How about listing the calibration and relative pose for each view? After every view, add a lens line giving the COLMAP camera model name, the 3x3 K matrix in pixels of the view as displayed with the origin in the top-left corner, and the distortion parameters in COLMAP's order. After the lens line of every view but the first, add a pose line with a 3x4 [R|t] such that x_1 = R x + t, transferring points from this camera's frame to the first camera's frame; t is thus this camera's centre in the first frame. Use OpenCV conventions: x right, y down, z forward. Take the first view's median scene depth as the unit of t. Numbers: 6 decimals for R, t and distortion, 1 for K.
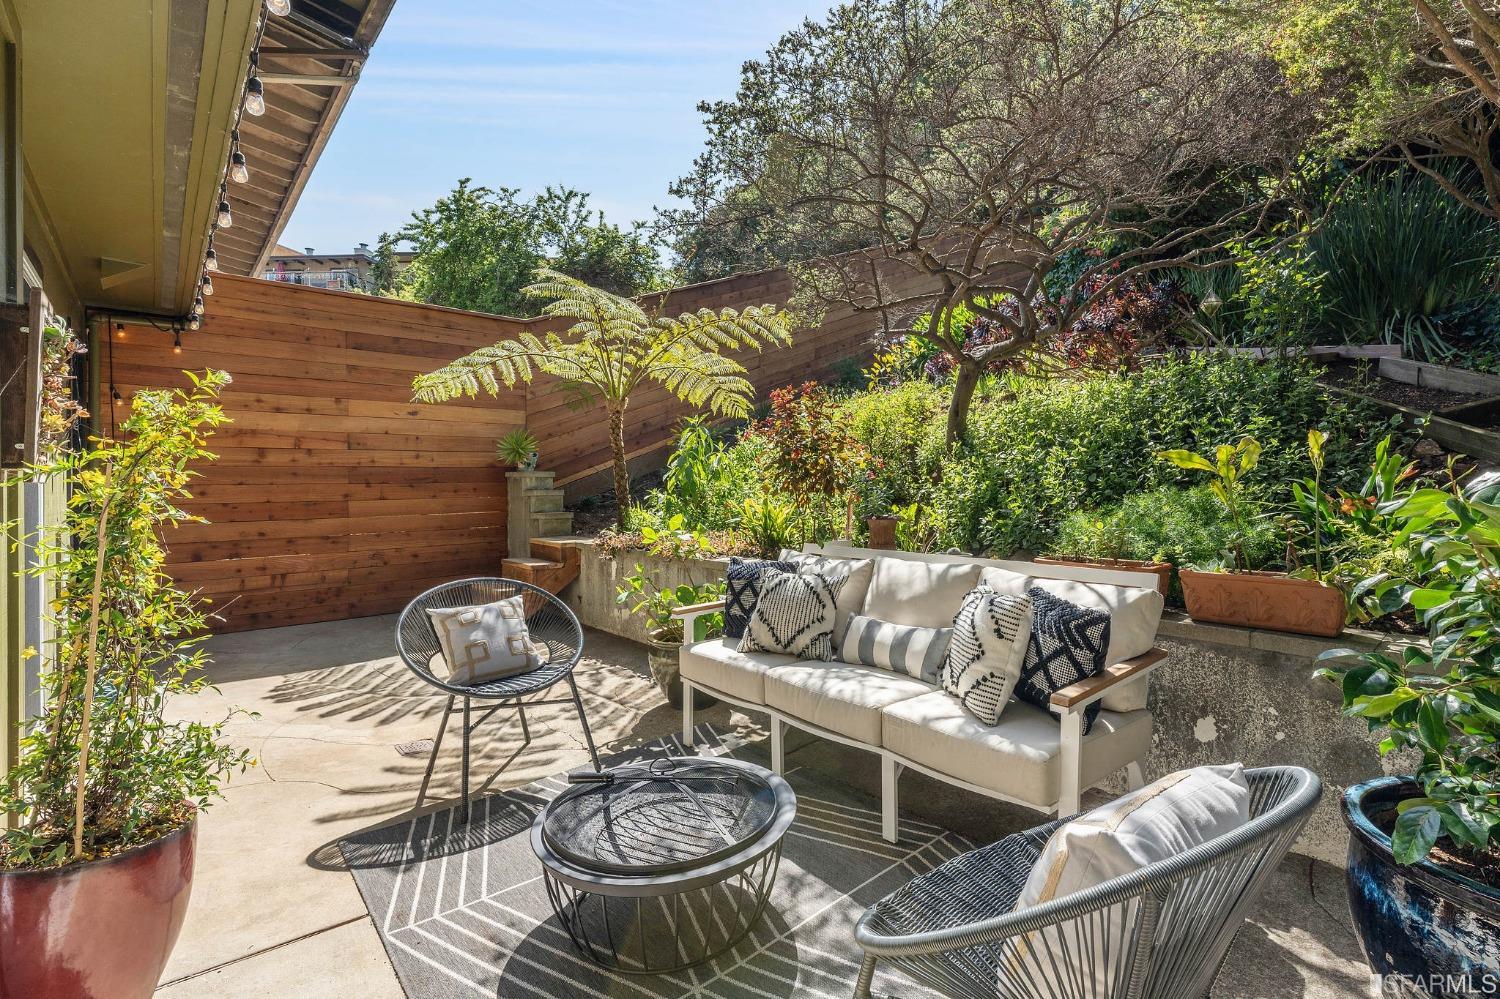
lens RADIAL K [[654.4, 0, 750.1], [0, 654.4, 493.5], [0, 0, 1]] dist [0.002750, 0.000031]
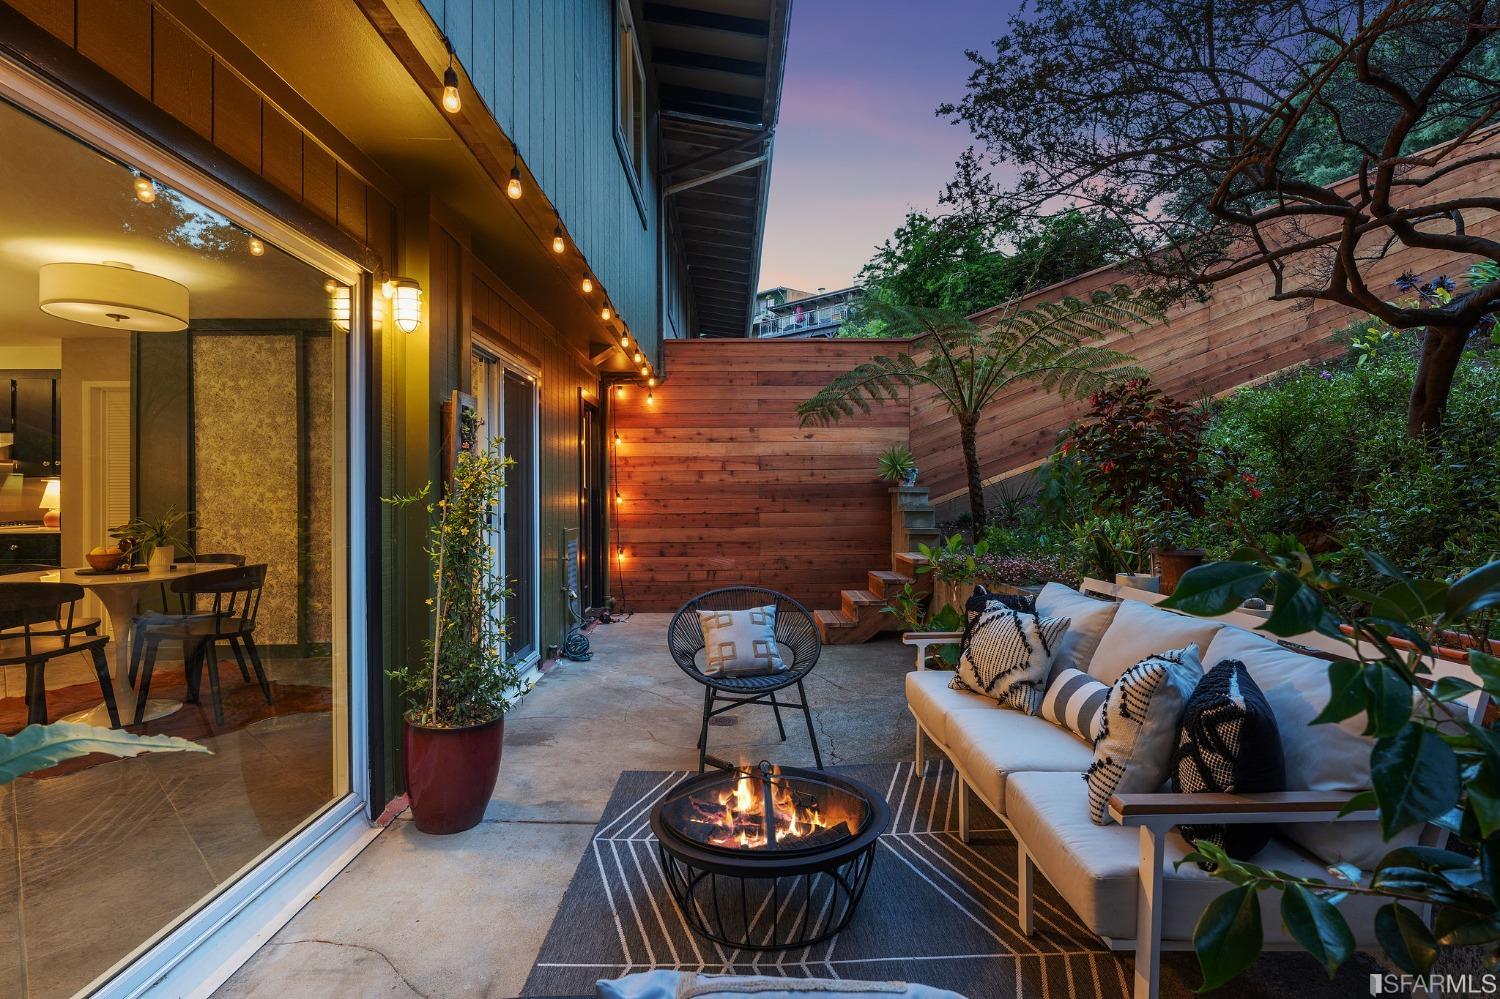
lens RADIAL K [[685.5, 0, 758.7], [0, 685.5, 499.3], [0, 0, 1]] dist [-0.000839, 0.000014]
pose [[0.777475, 0.004630, -0.628897, 0.181224], [-0.009227, 0.999949, -0.004044, -0.009275], [0.628847, 0.008947, 0.777478, 0.031651]]
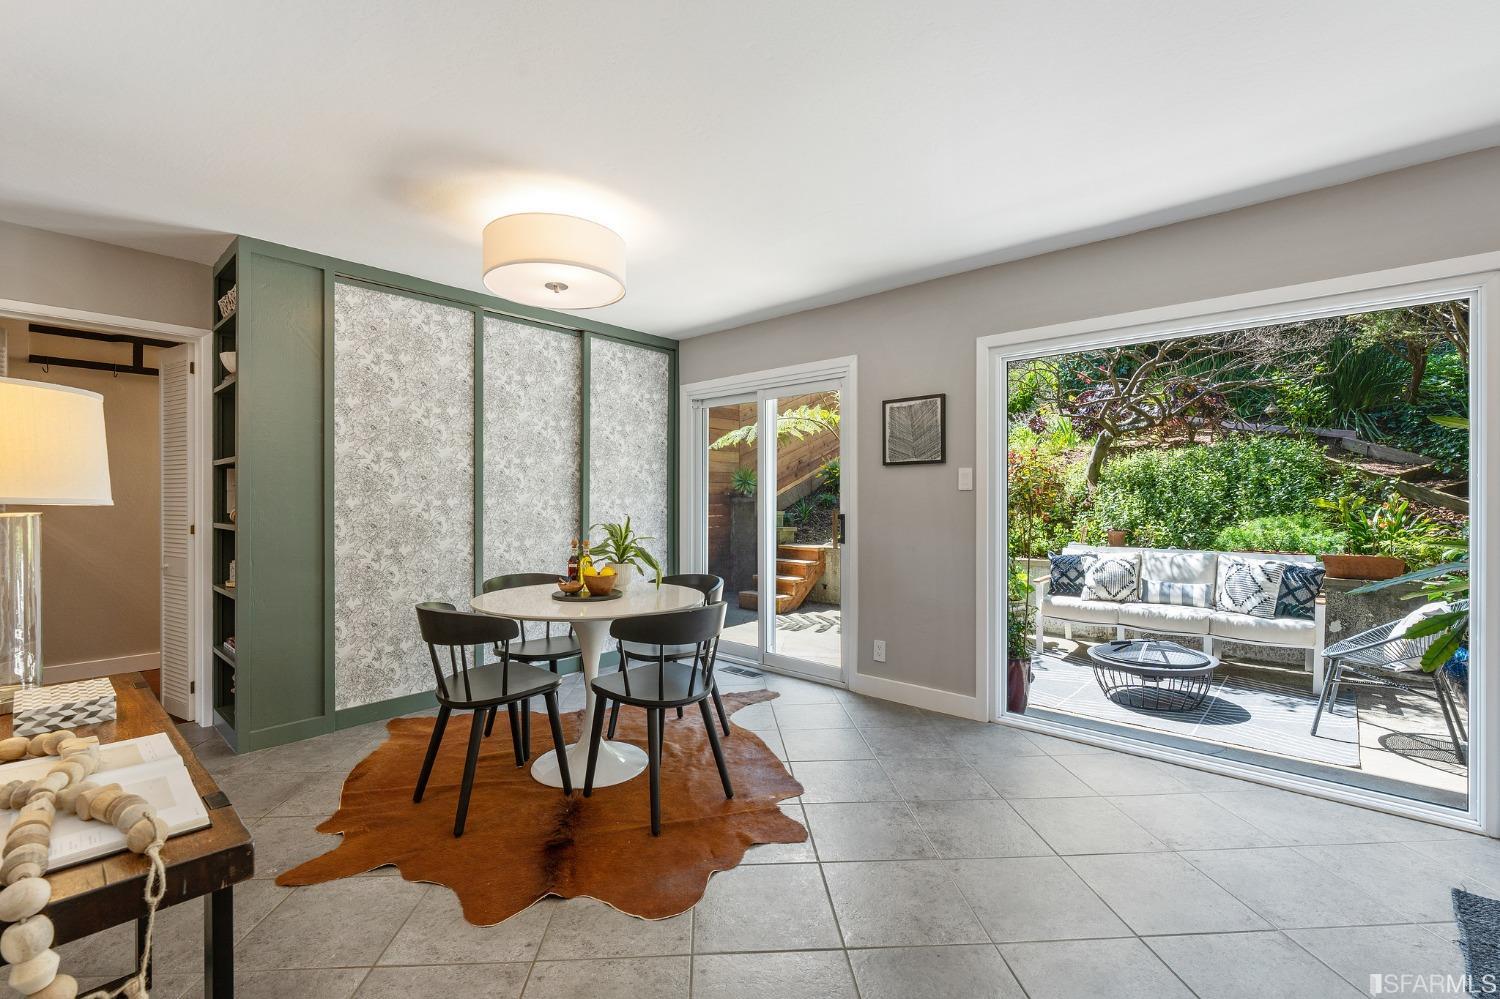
lens RADIAL K [[654.4, 0, 740.4], [0, 654.4, 497.9], [0, 0, 1]] dist [0.002750, 0.000031]
pose [[0.990377, 0.009237, 0.138084, -0.588012], [-0.008037, 0.999925, -0.009245, -0.013388], [-0.138159, 0.008046, 0.990377, -0.339902]]
